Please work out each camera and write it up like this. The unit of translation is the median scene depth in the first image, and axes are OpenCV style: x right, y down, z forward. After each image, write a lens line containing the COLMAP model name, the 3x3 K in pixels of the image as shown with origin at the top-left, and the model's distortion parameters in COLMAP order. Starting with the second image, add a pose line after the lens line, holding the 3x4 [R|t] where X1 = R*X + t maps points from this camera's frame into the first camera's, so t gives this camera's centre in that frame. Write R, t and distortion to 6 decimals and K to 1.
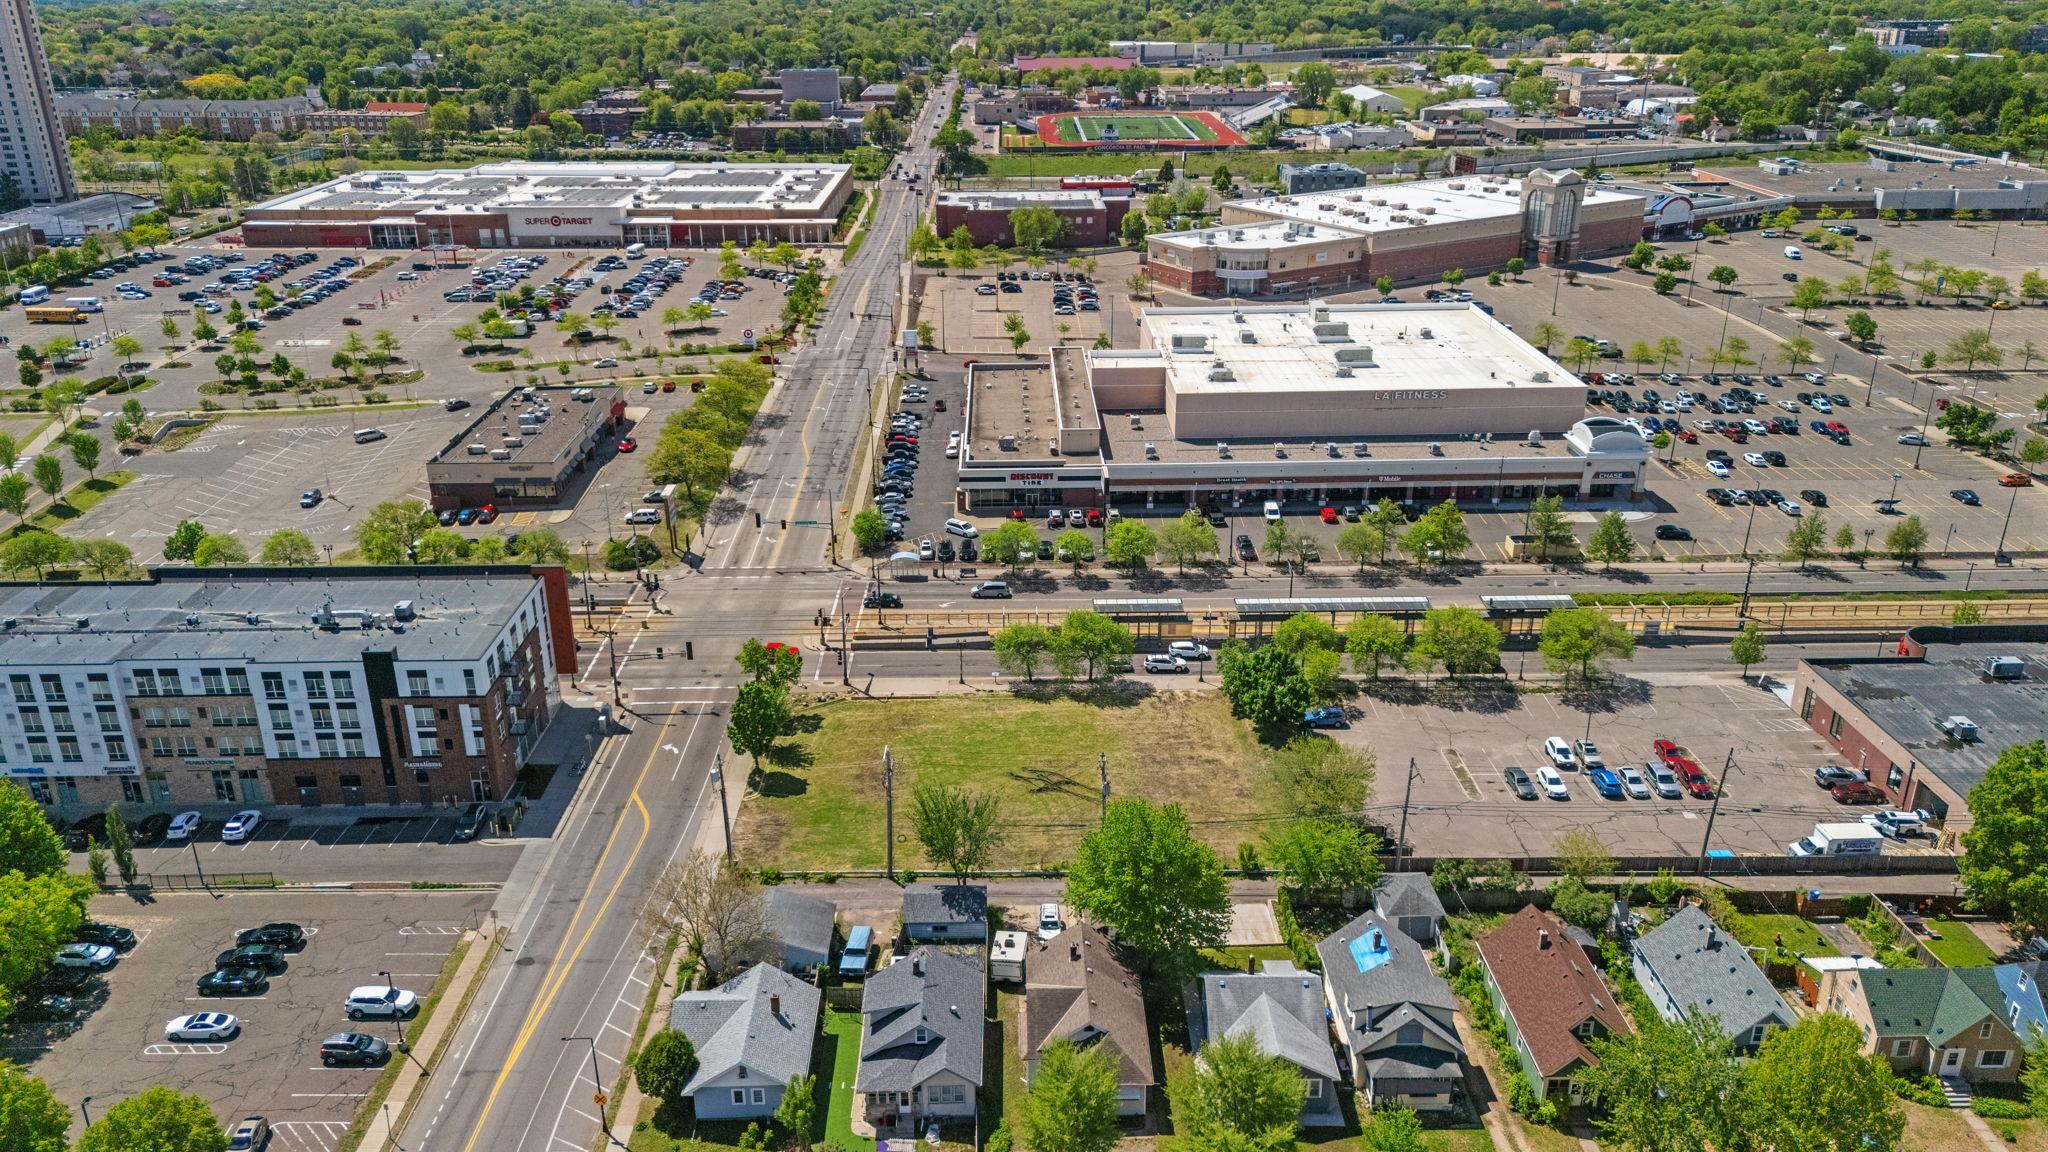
lens RADIAL K [[1481.1, 0, 1023.3], [0, 1481.1, 617.0], [0, 0, 1]] dist [0.078177, -0.068655]
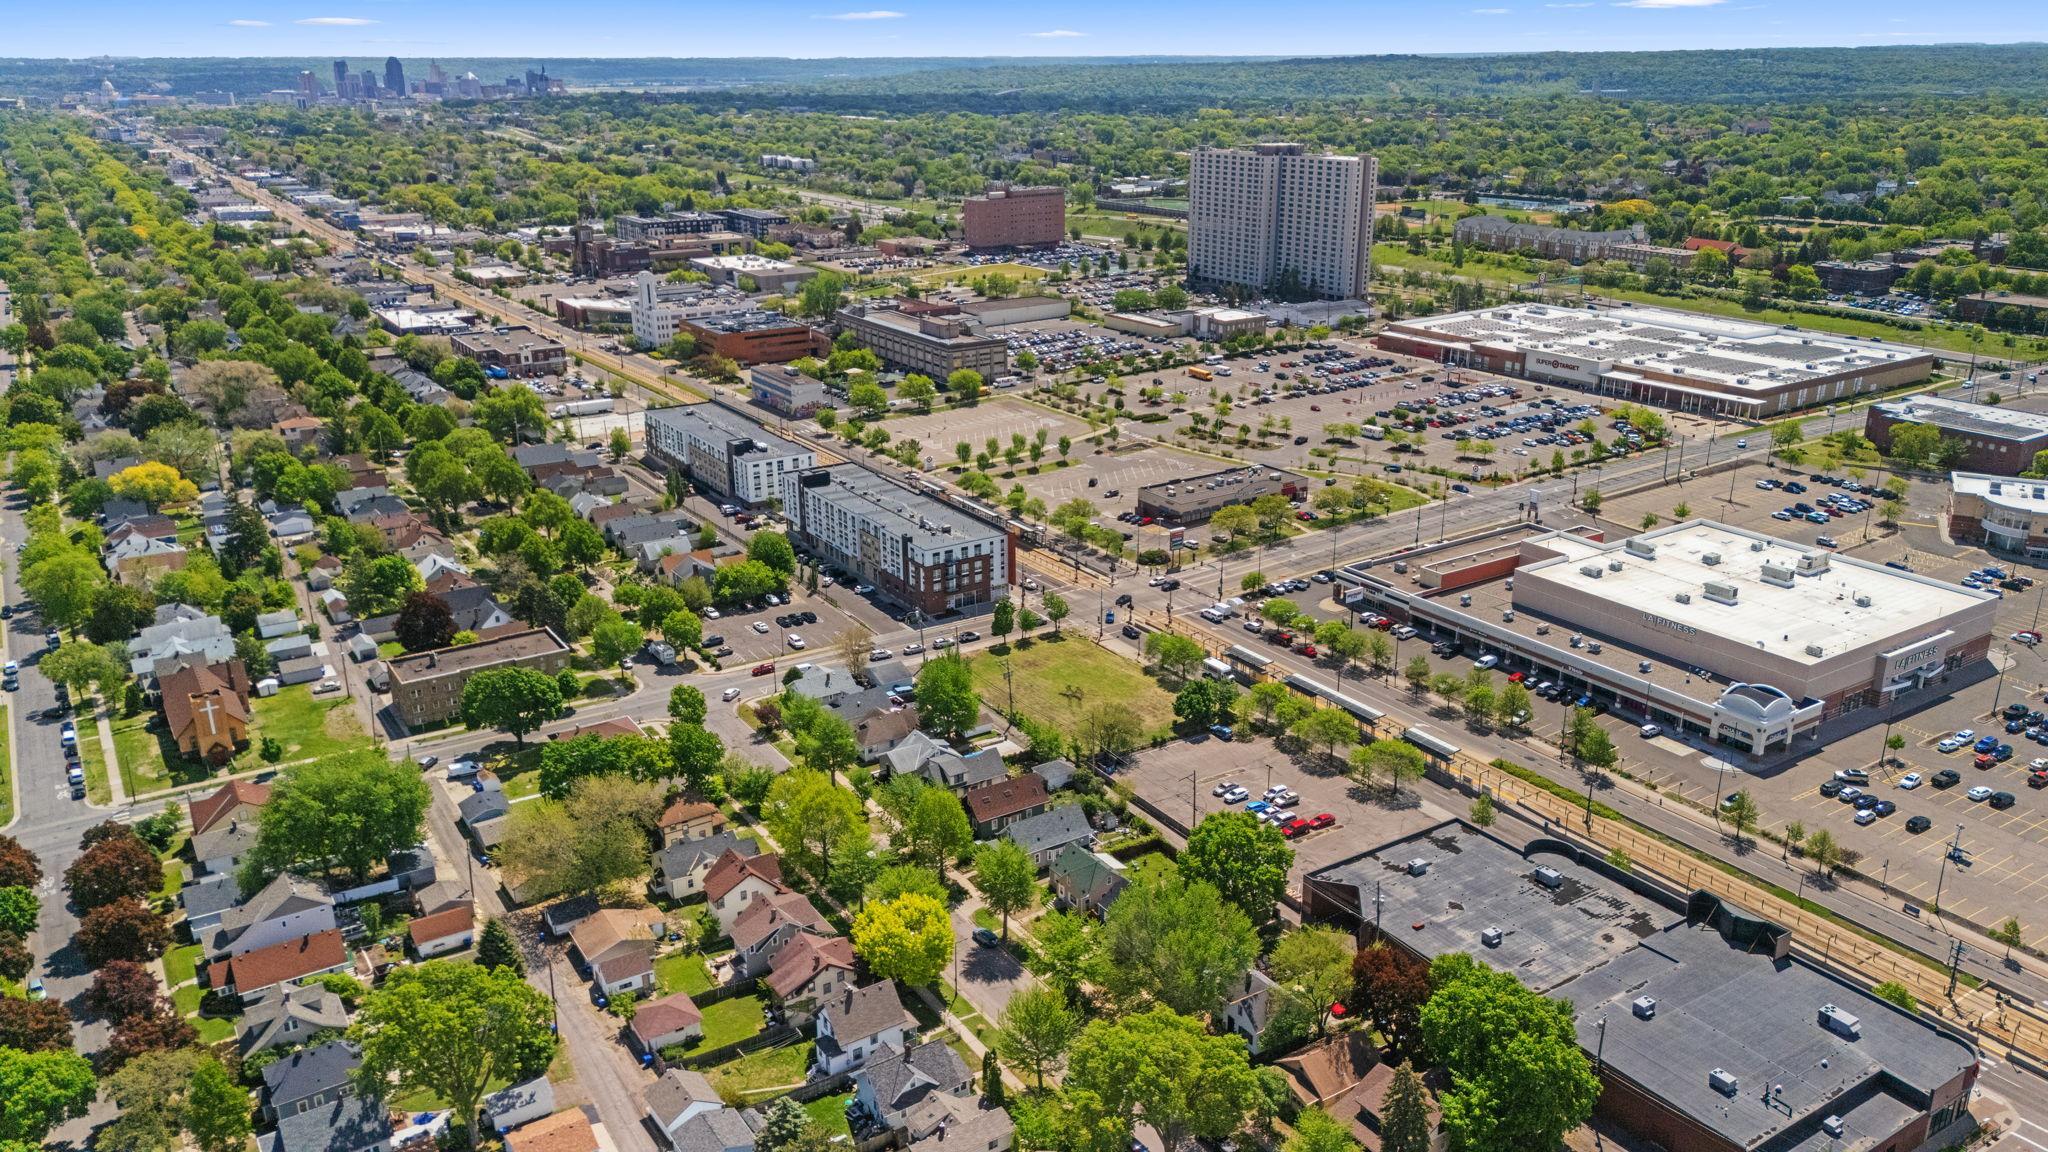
lens RADIAL K [[1494.2, 0, 1022.8], [0, 1494.2, 608.4], [0, 0, 1]] dist [0.085615, -0.086437]
pose [[0.531135, 0.297439, -0.793363, 1.003681], [-0.335627, 0.933620, 0.125330, -0.145112], [0.777978, 0.199707, 0.595707, -0.161722]]
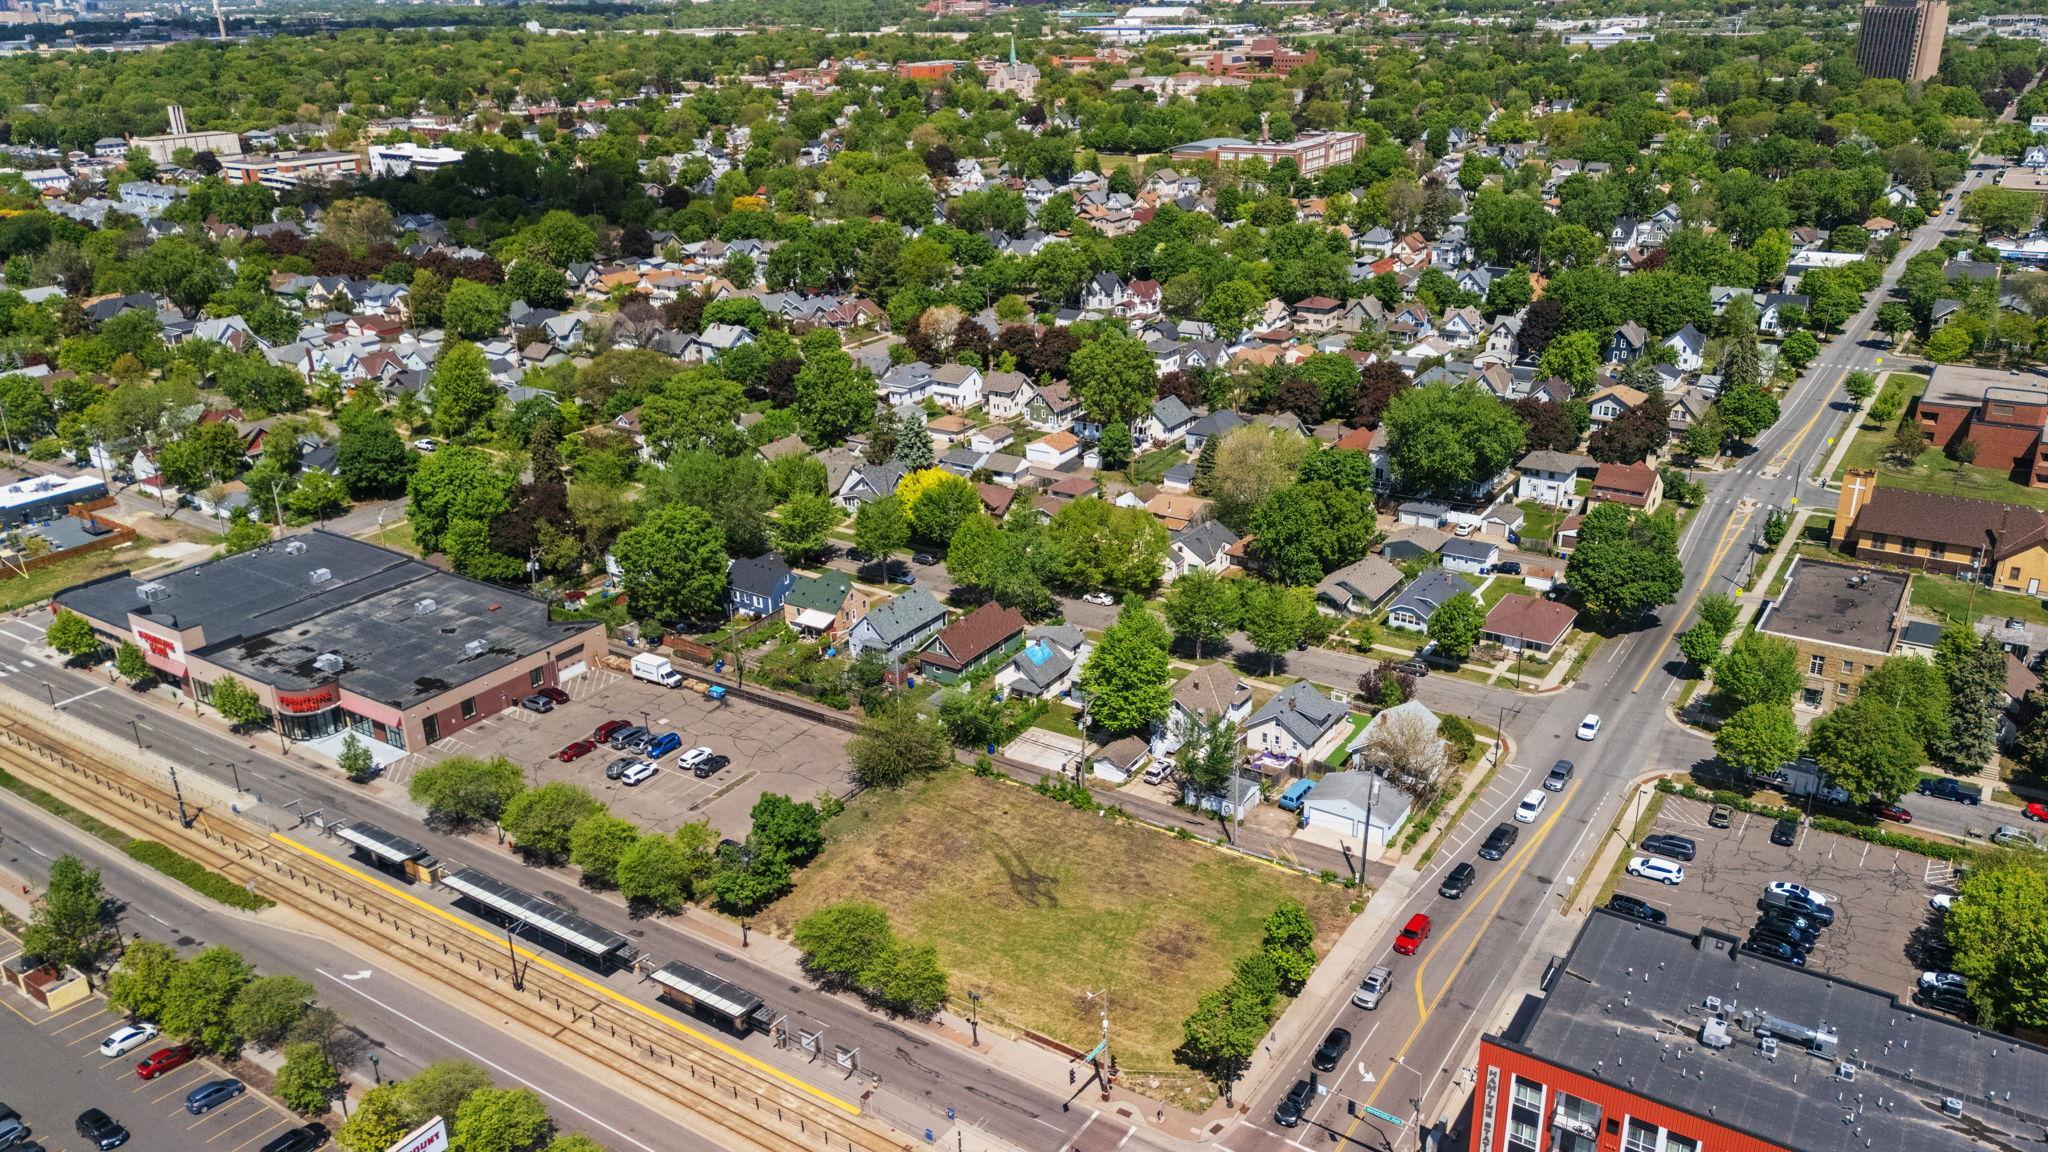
lens RADIAL K [[1481.1, 0, 1023.3], [0, 1481.1, 617.0], [0, 0, 1]] dist [0.078177, -0.068655]
pose [[-0.822802, -0.202447, 0.531048, -0.326655], [0.250744, 0.709232, 0.658875, -0.469699], [-0.510024, 0.675281, -0.532795, 0.952792]]
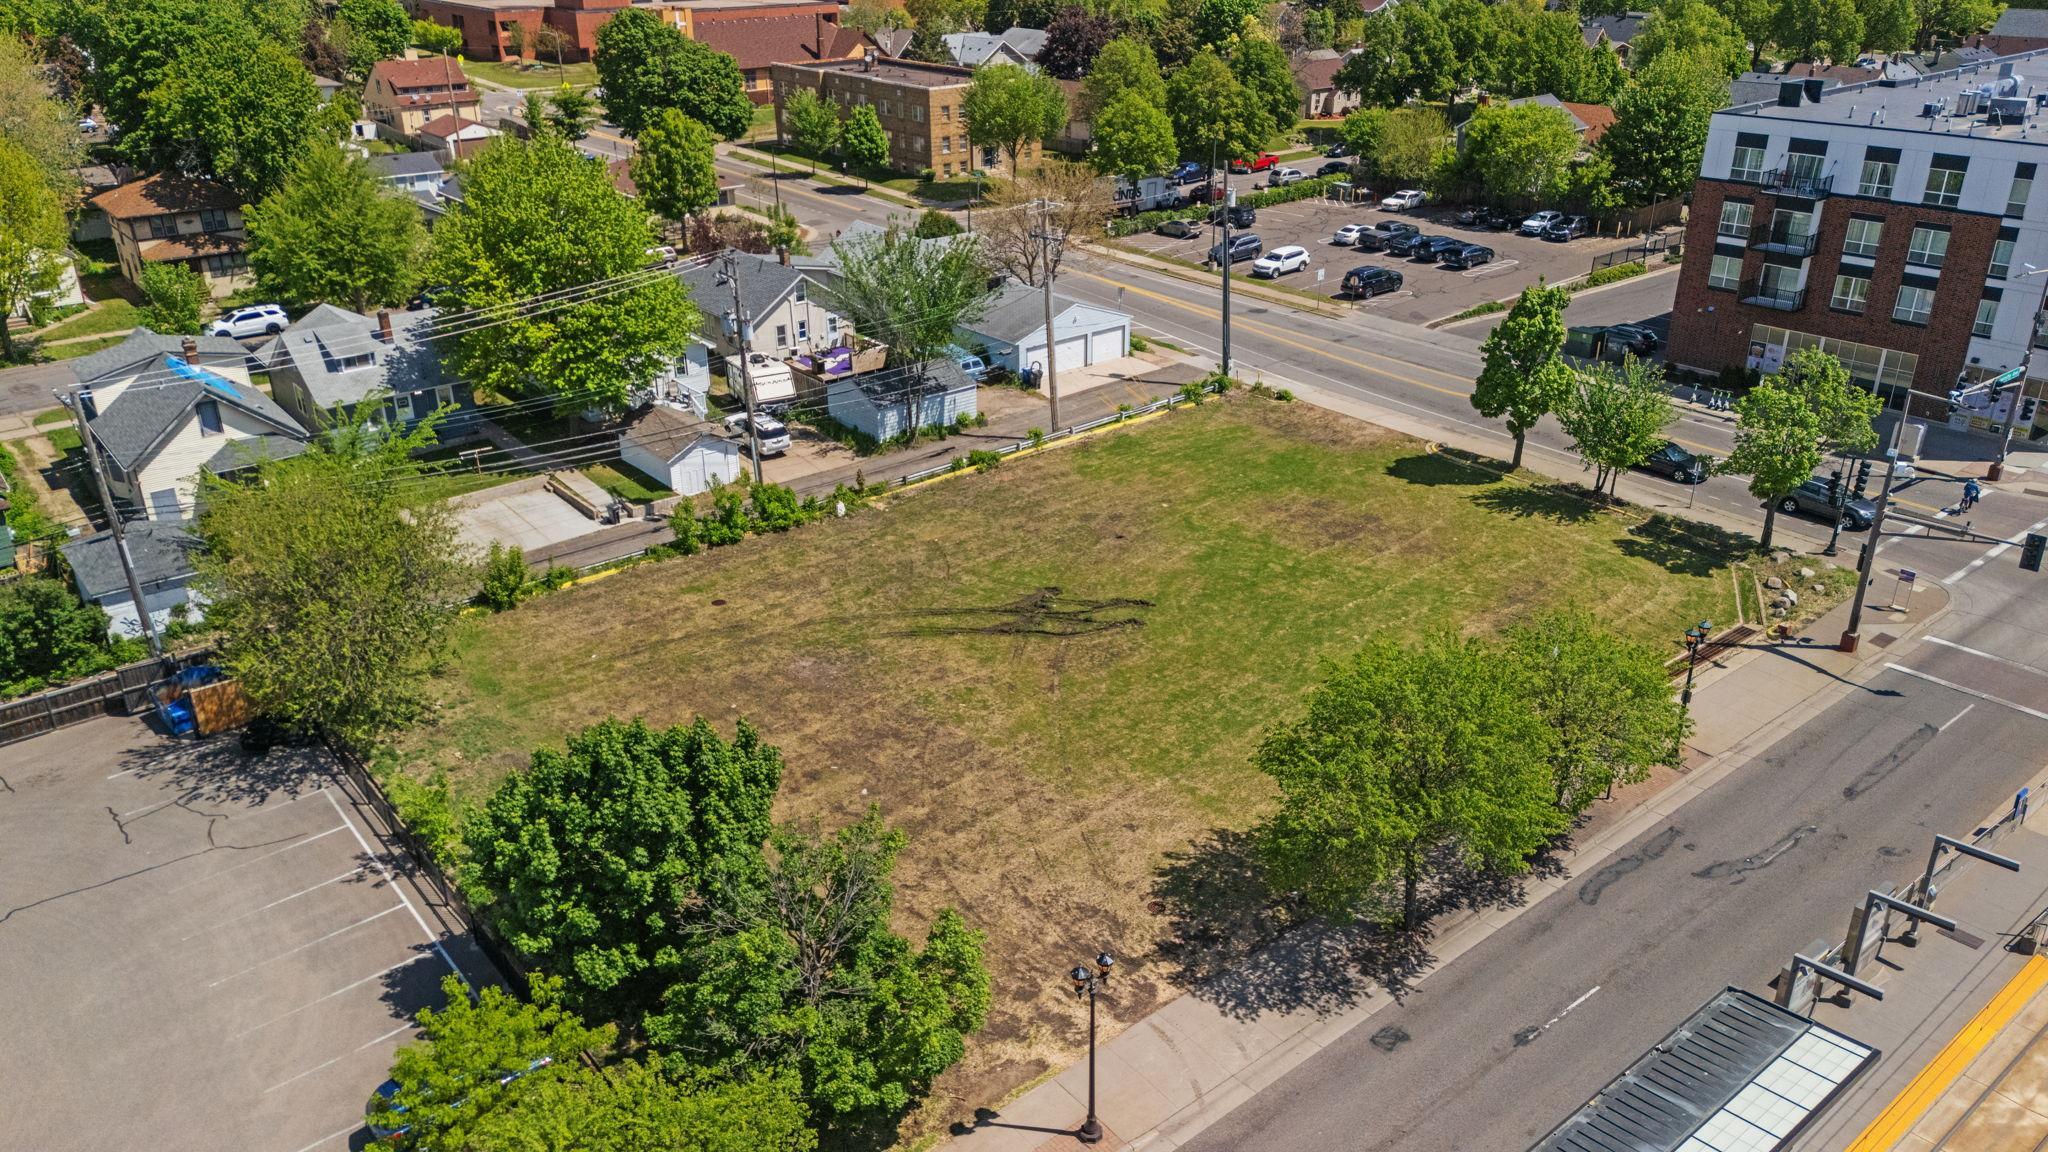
lens RADIAL K [[1481.1, 0, 1023.3], [0, 1481.1, 617.0], [0, 0, 1]] dist [0.078177, -0.068655]
pose [[-0.783188, 0.284866, -0.552692, 0.175010], [-0.236707, 0.685353, 0.688666, -0.122342], [0.574966, 0.670181, -0.469331, 0.799729]]
